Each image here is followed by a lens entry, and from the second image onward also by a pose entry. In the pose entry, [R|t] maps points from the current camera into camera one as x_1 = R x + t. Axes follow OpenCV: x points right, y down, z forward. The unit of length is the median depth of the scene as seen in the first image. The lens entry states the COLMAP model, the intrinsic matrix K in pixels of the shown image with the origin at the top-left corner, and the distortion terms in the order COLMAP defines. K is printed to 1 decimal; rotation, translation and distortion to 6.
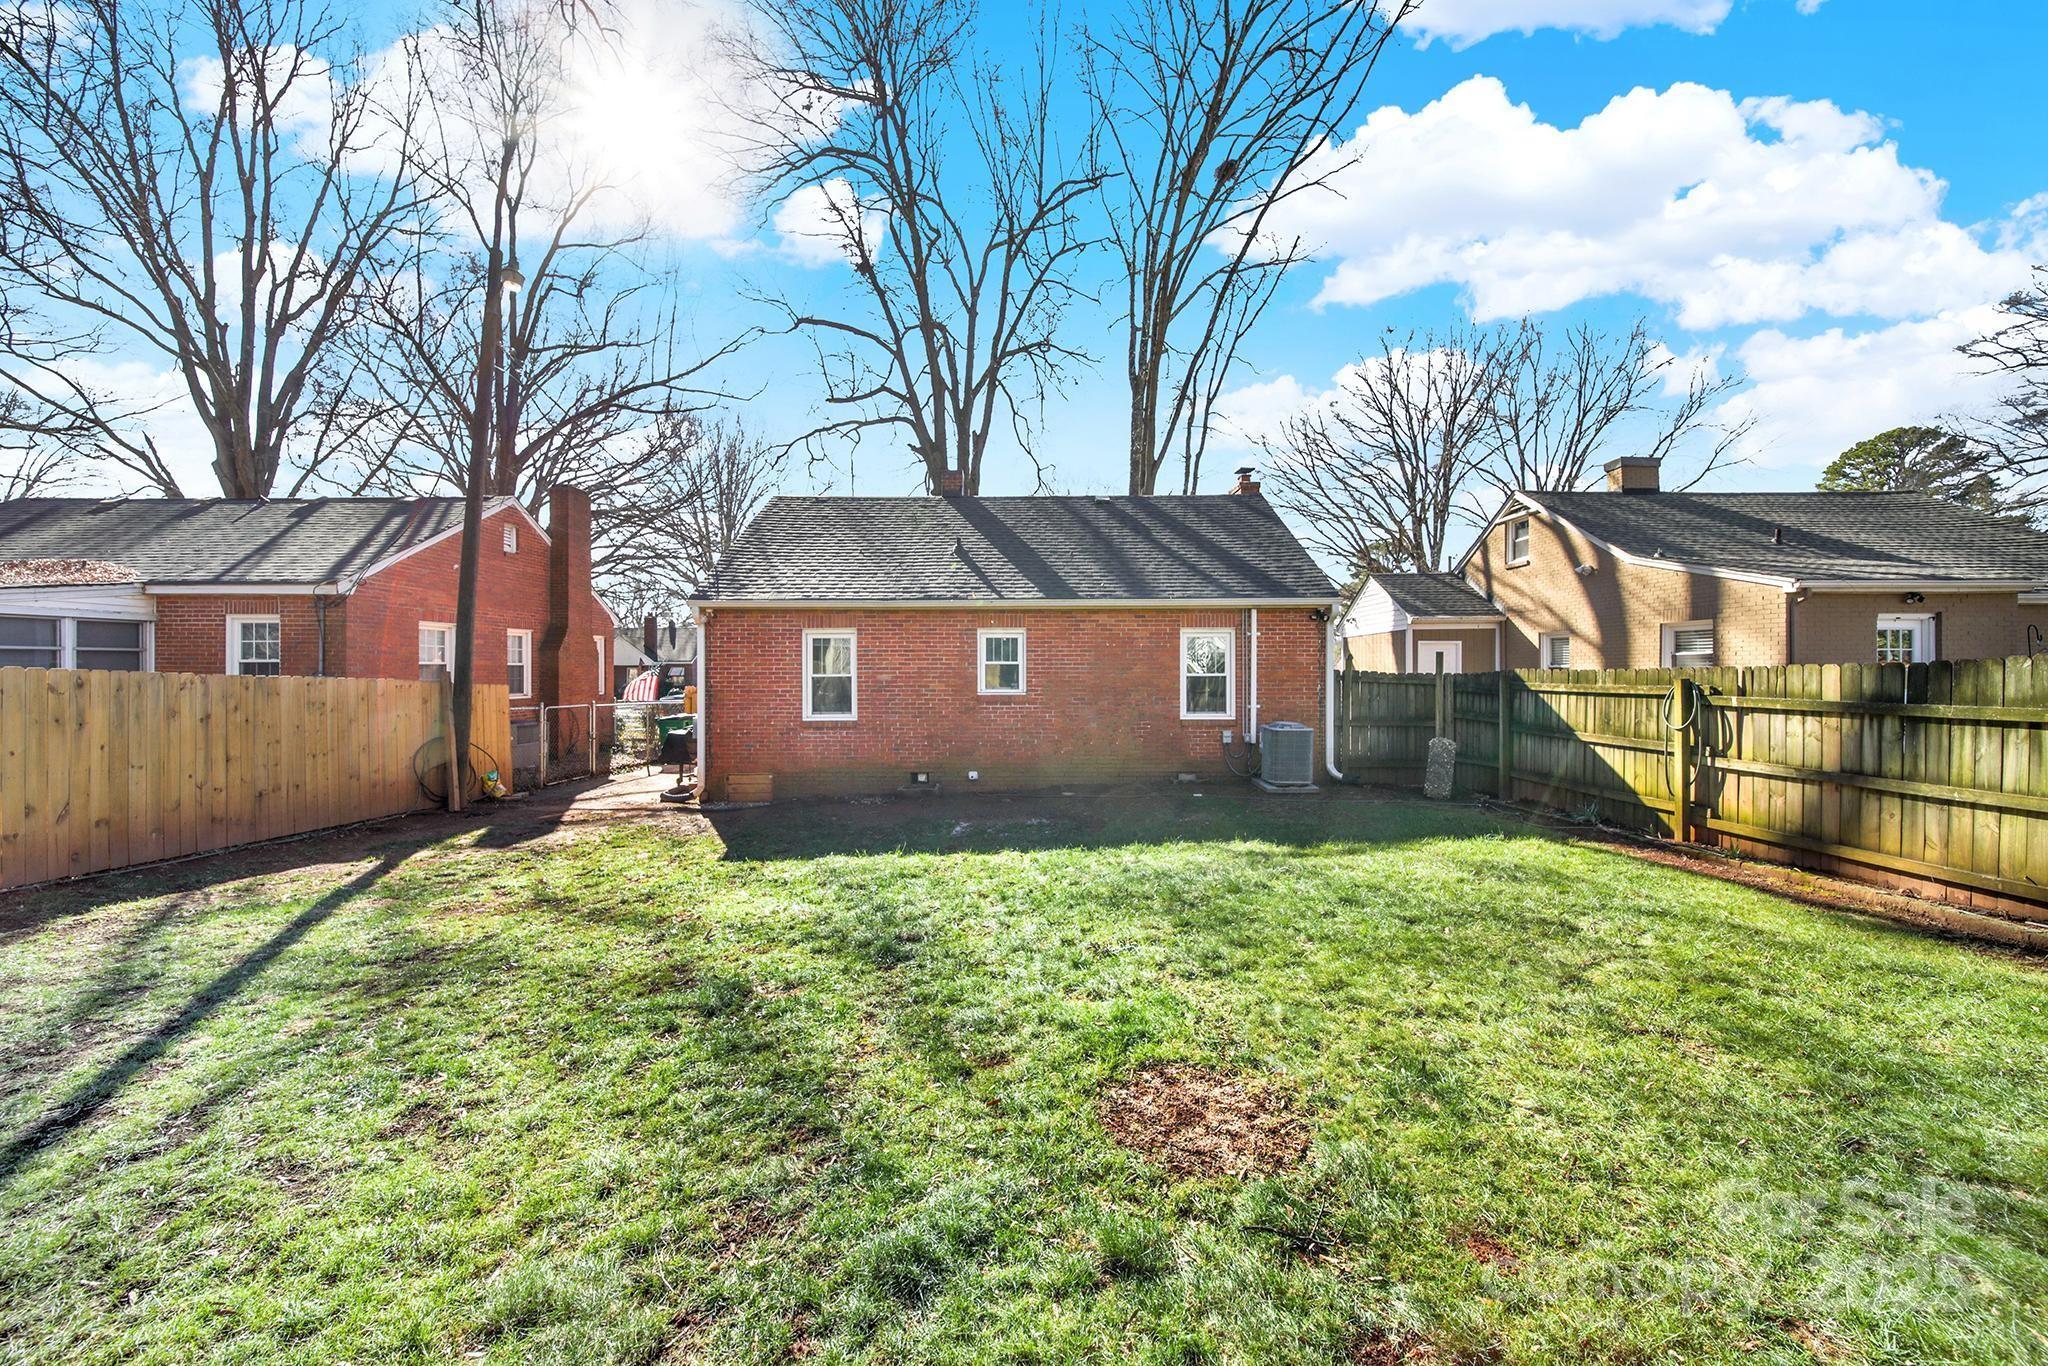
lens RADIAL K [[749.5, 0, 1018.9], [0, 749.5, 663.9], [0, 0, 1]] dist [0.001560, -0.003217]
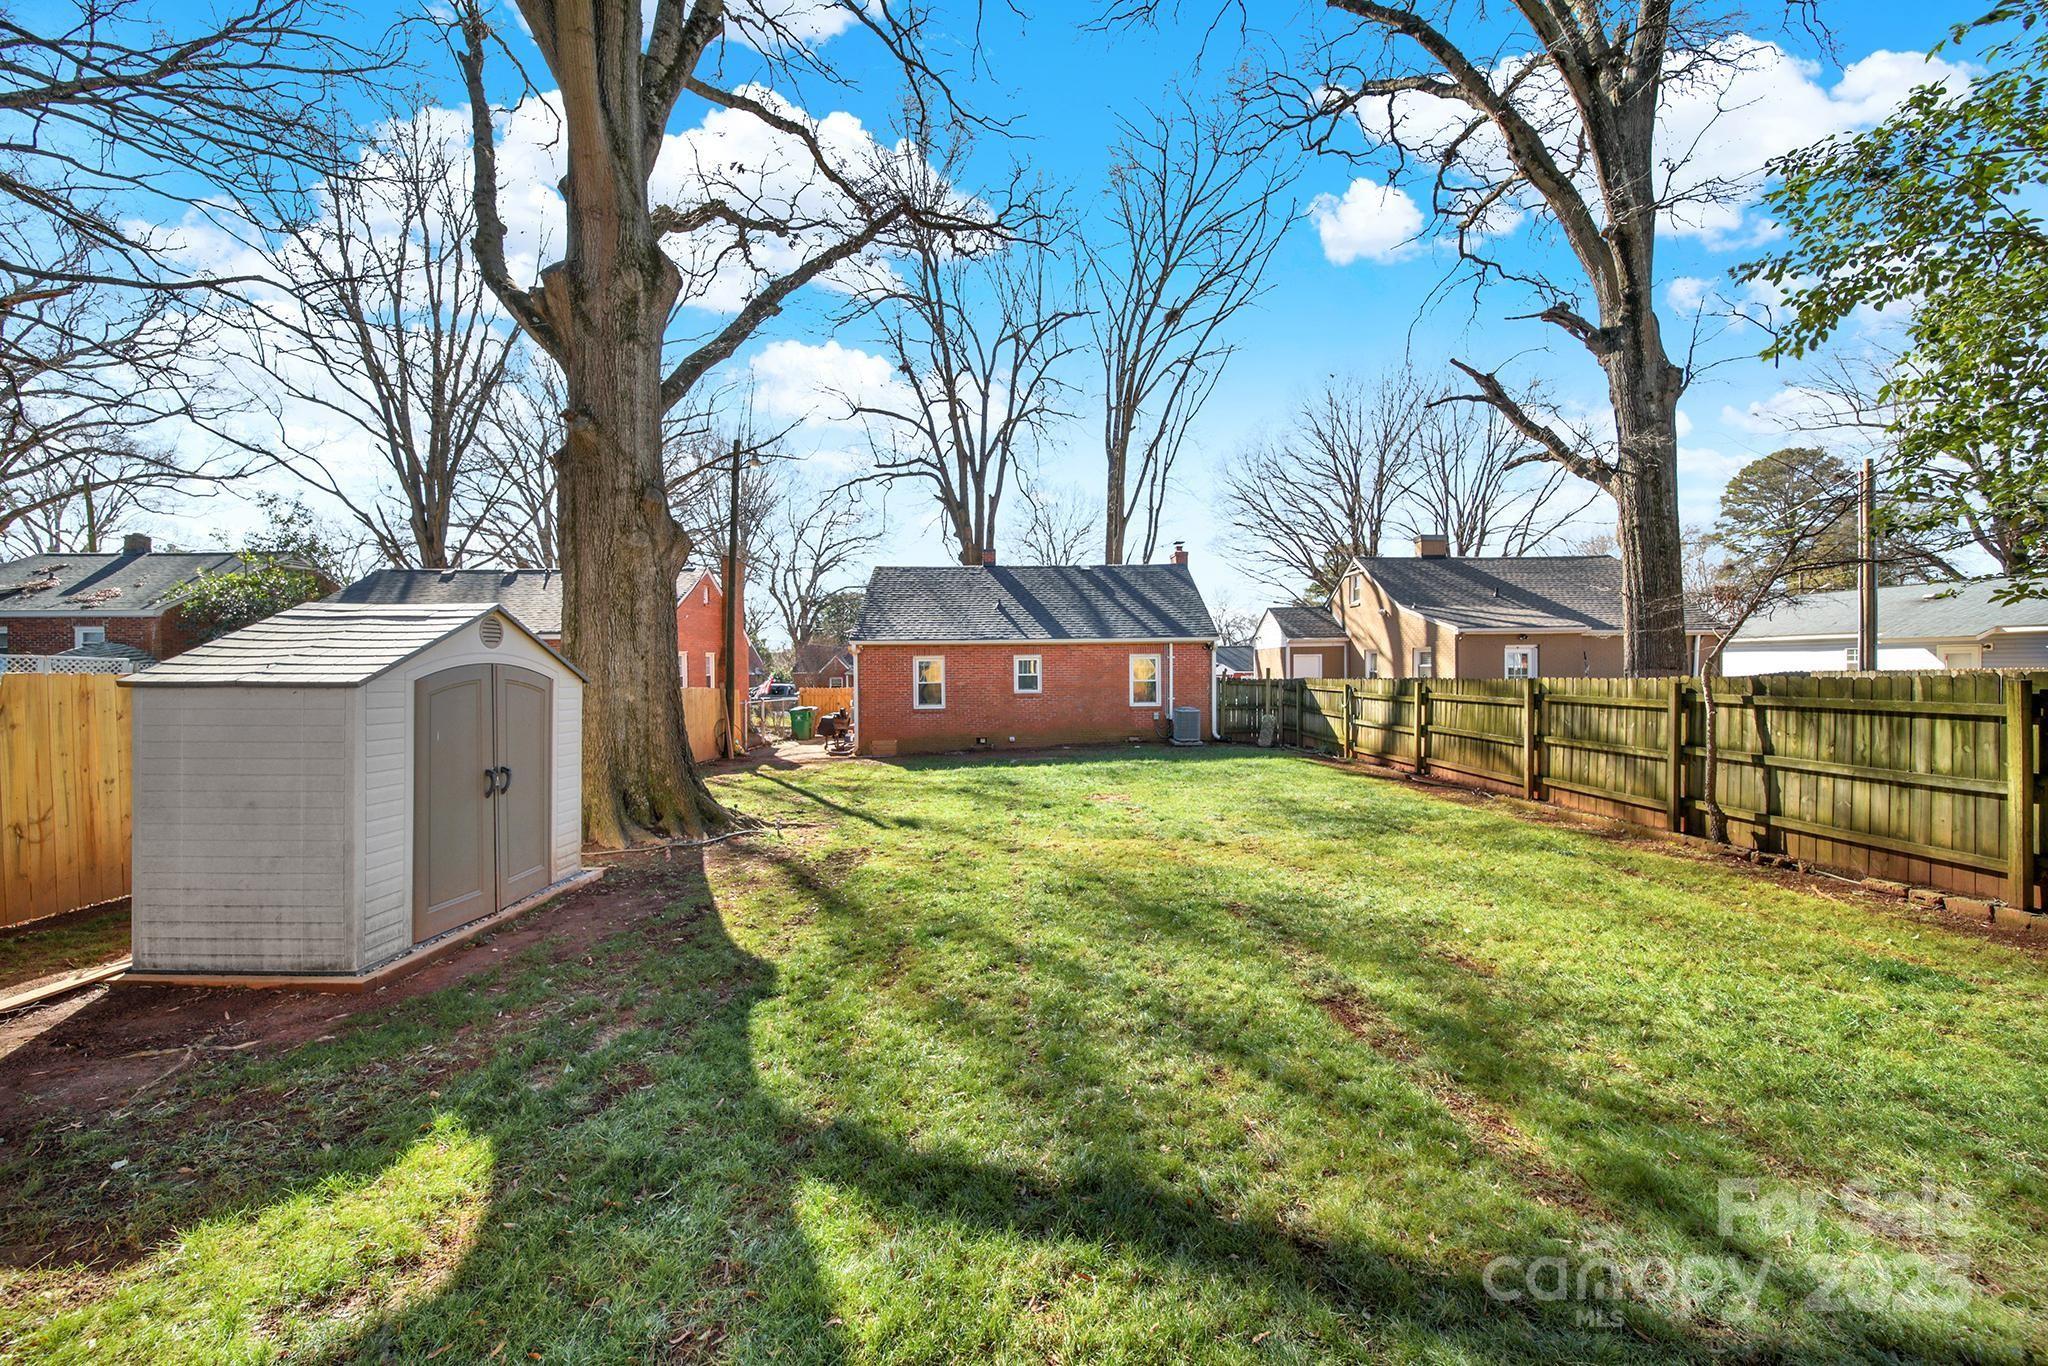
lens RADIAL K [[749.5, 0, 1018.9], [0, 749.5, 663.9], [0, 0, 1]] dist [0.001560, -0.003217]
pose [[0.999827, -0.006879, 0.017276, -0.034642], [0.006726, 0.999938, 0.008909, -0.020244], [-0.017336, -0.008791, 0.999811, -0.353099]]
